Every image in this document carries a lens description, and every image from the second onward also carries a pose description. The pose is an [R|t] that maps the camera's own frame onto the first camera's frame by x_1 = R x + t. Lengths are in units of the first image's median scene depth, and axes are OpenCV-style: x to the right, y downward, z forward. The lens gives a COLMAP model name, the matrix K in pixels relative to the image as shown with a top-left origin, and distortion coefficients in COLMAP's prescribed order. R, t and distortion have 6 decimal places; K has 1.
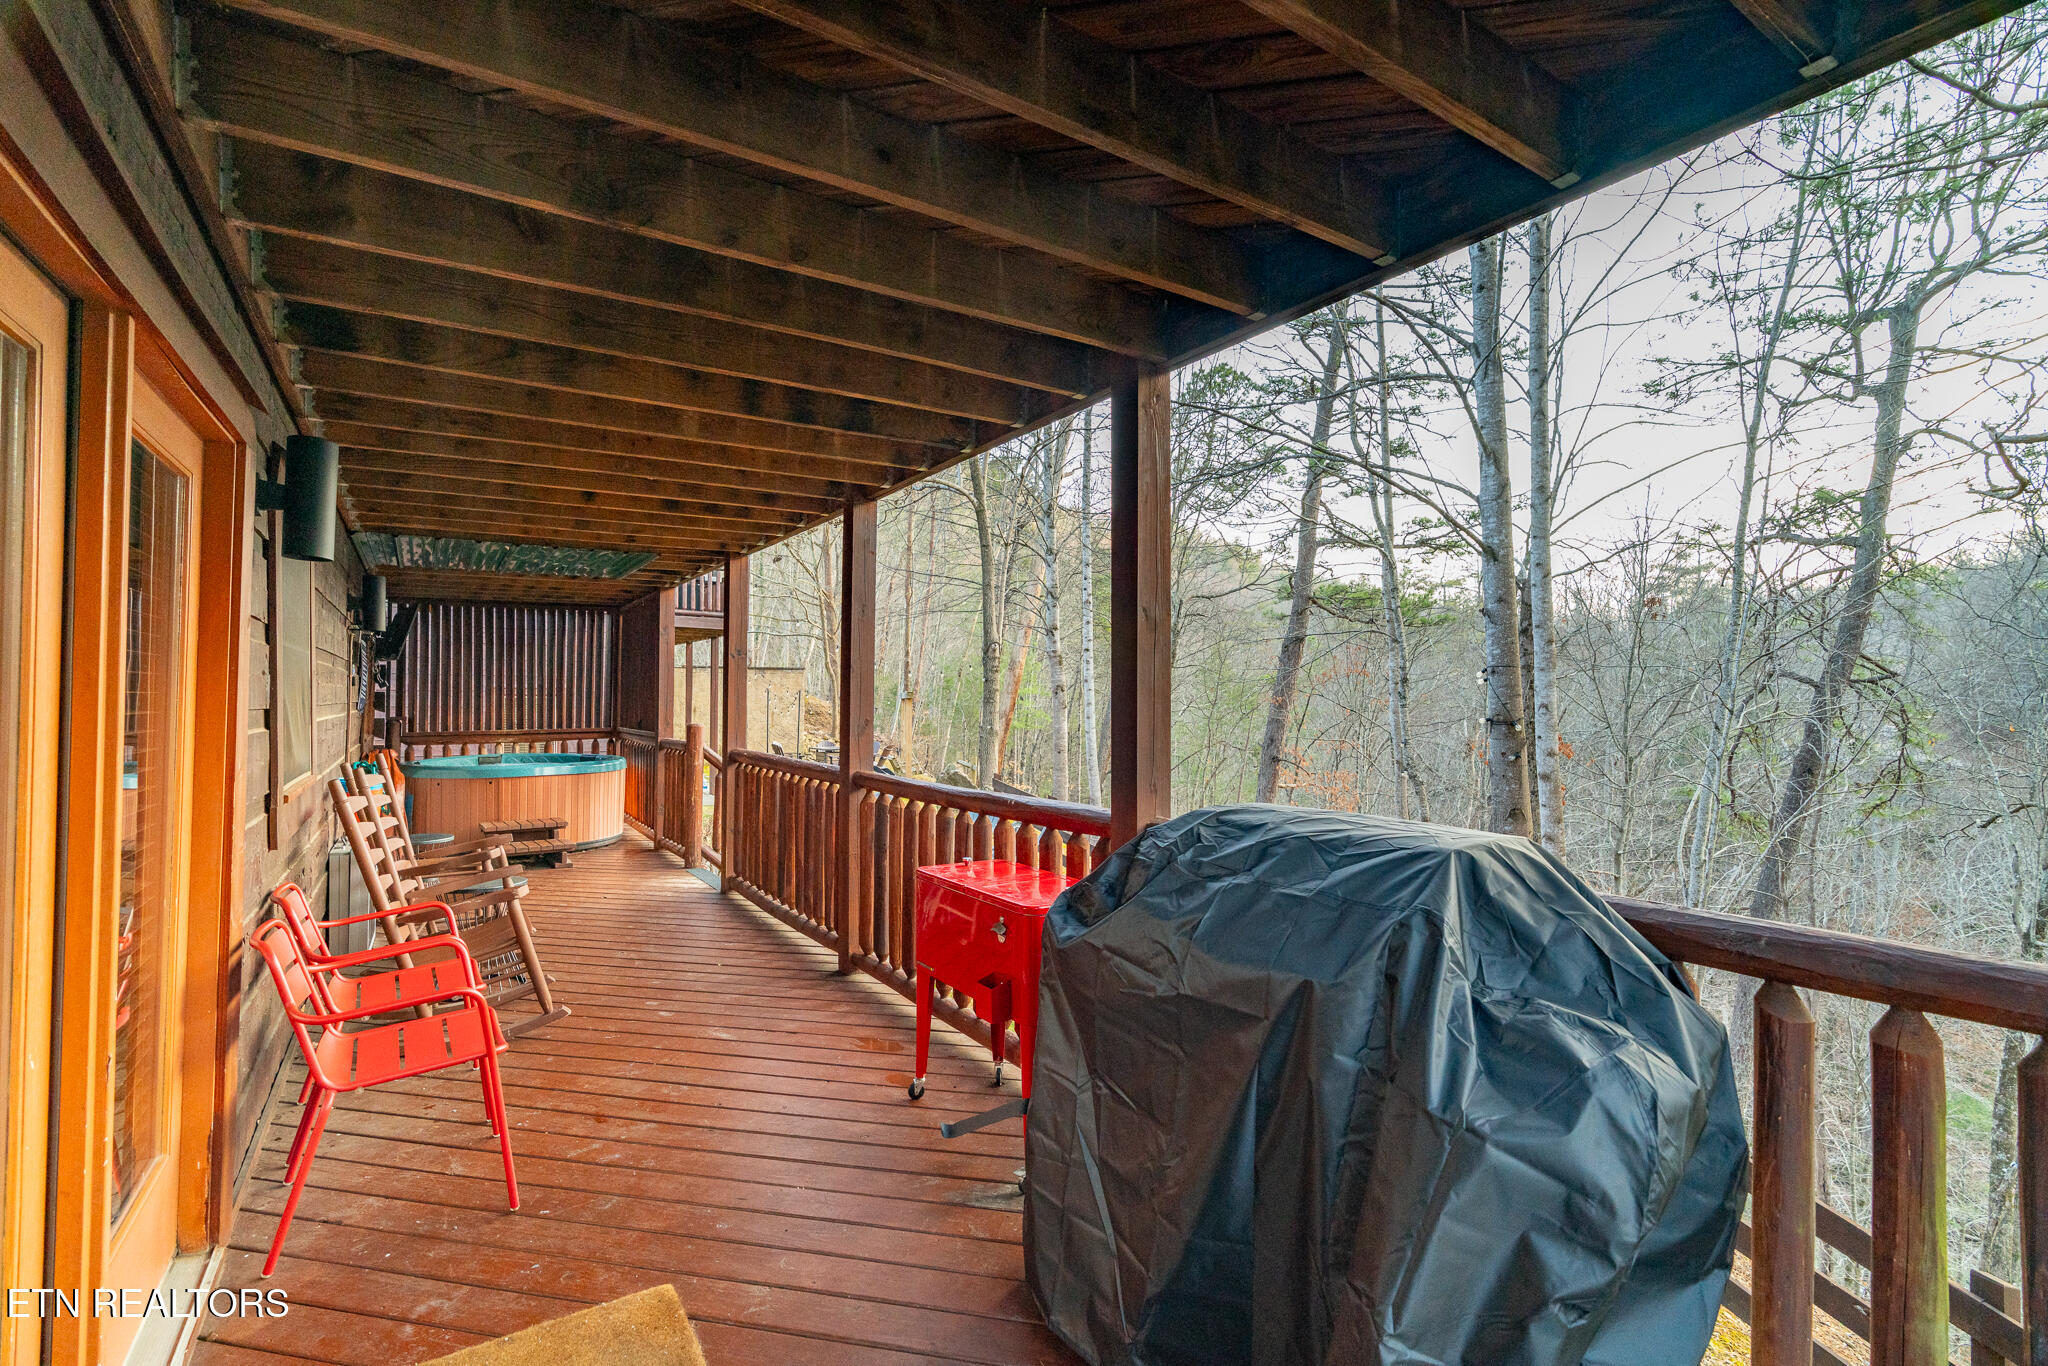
lens RADIAL K [[917.6, 0, 1019.2], [0, 917.6, 677.9], [0, 0, 1]] dist [-0.004457, 0.001810]
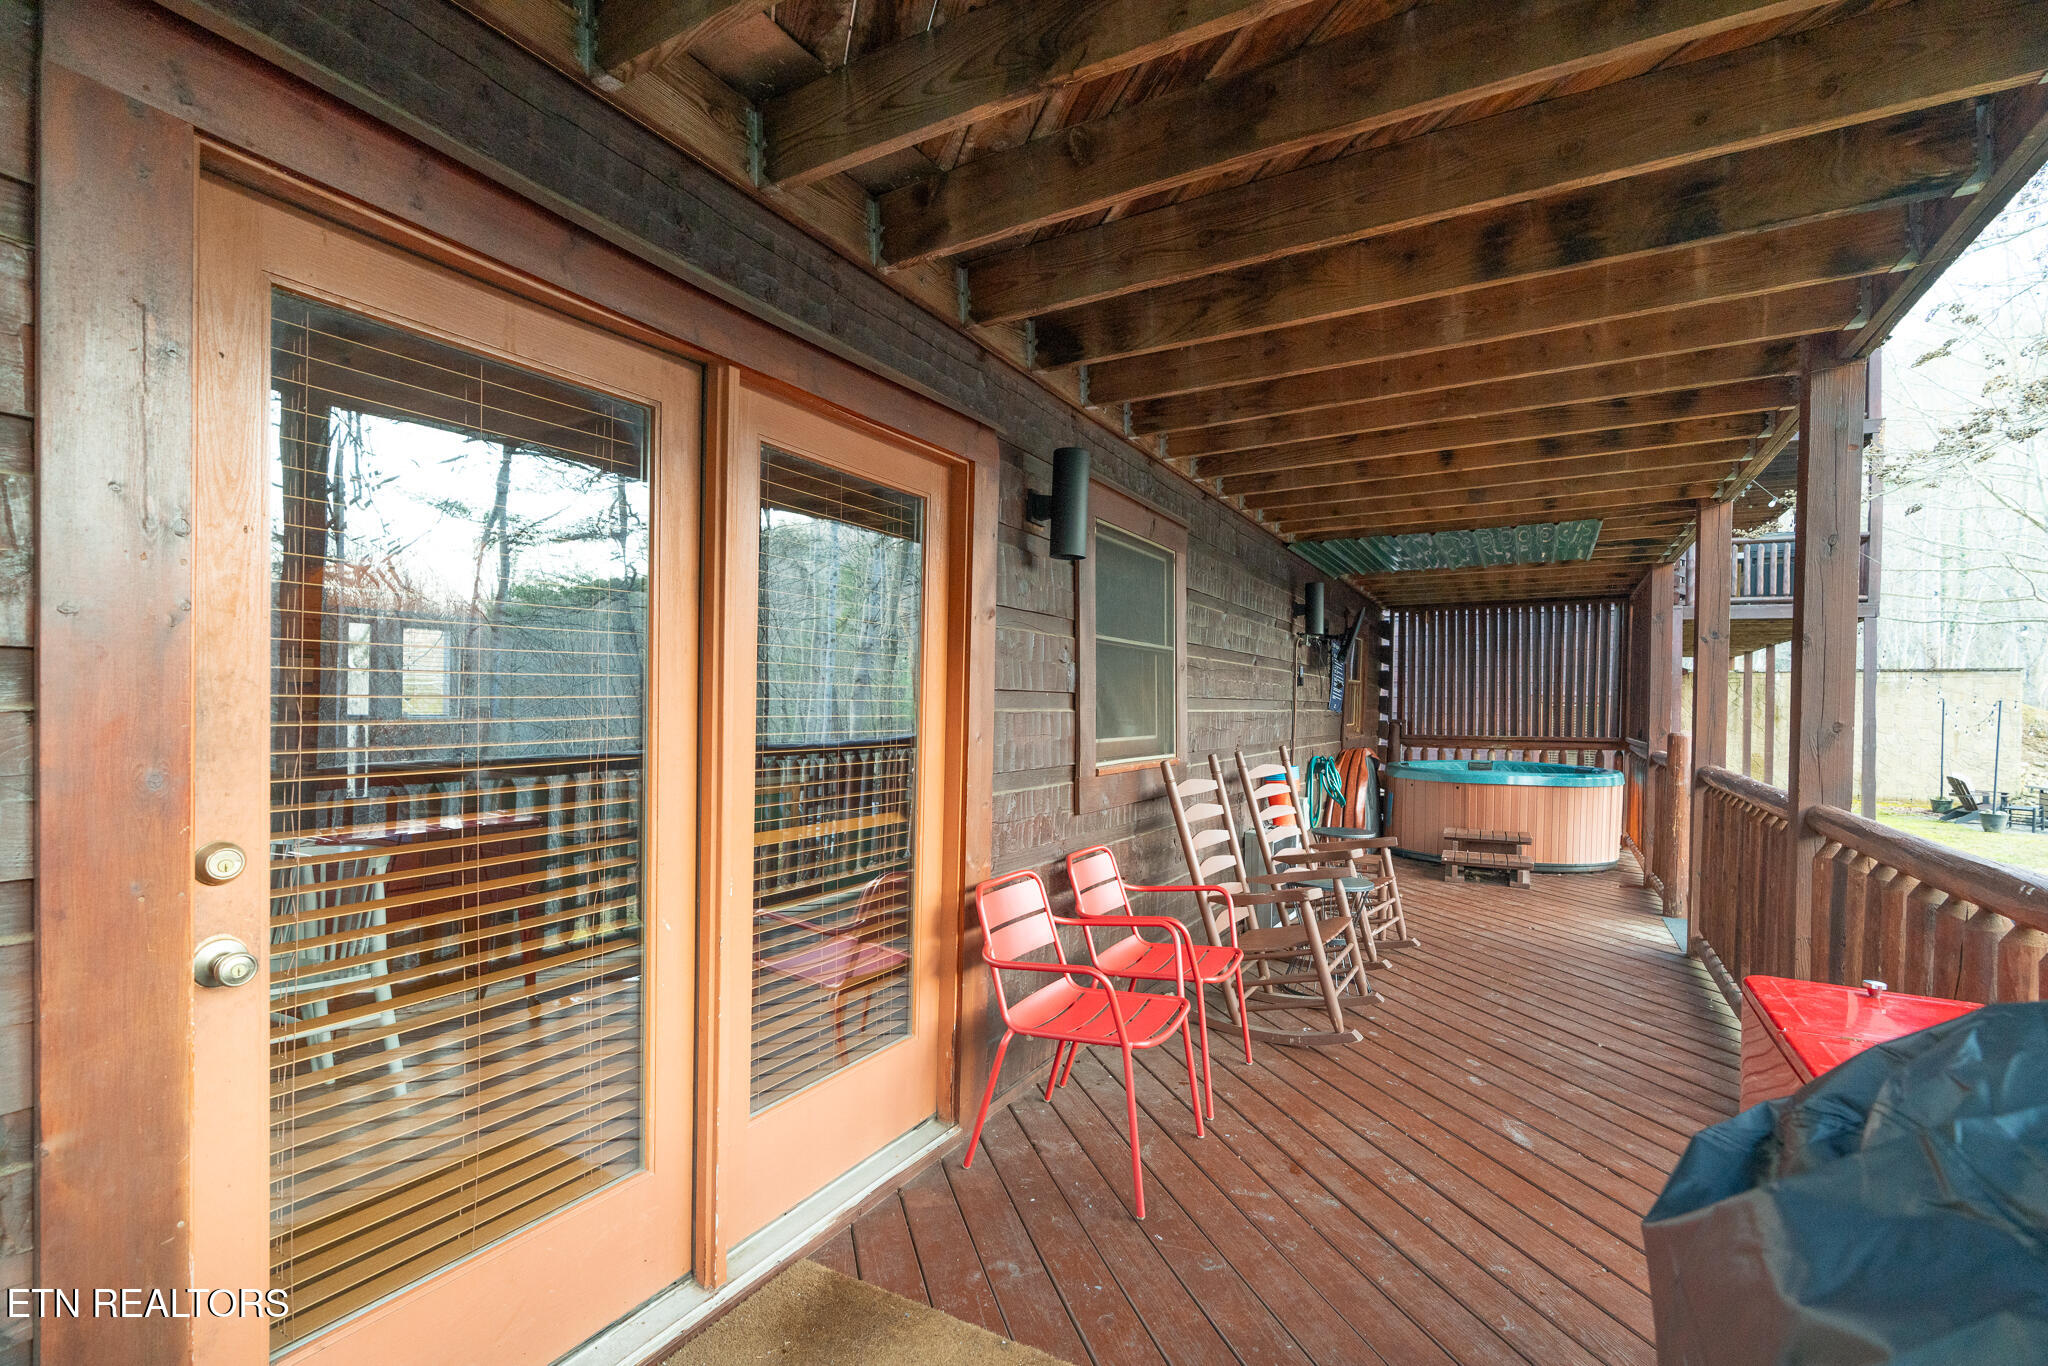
lens RADIAL K [[923.7, 0, 1024.9], [0, 923.7, 713.4], [0, 0, 1]] dist [-0.002849, 0.000178]
pose [[0.473004, 0.012671, -0.880969, 0.060220], [0.009463, 0.999766, 0.019460, 0.011196], [0.881010, -0.017541, 0.472773, 0.122914]]
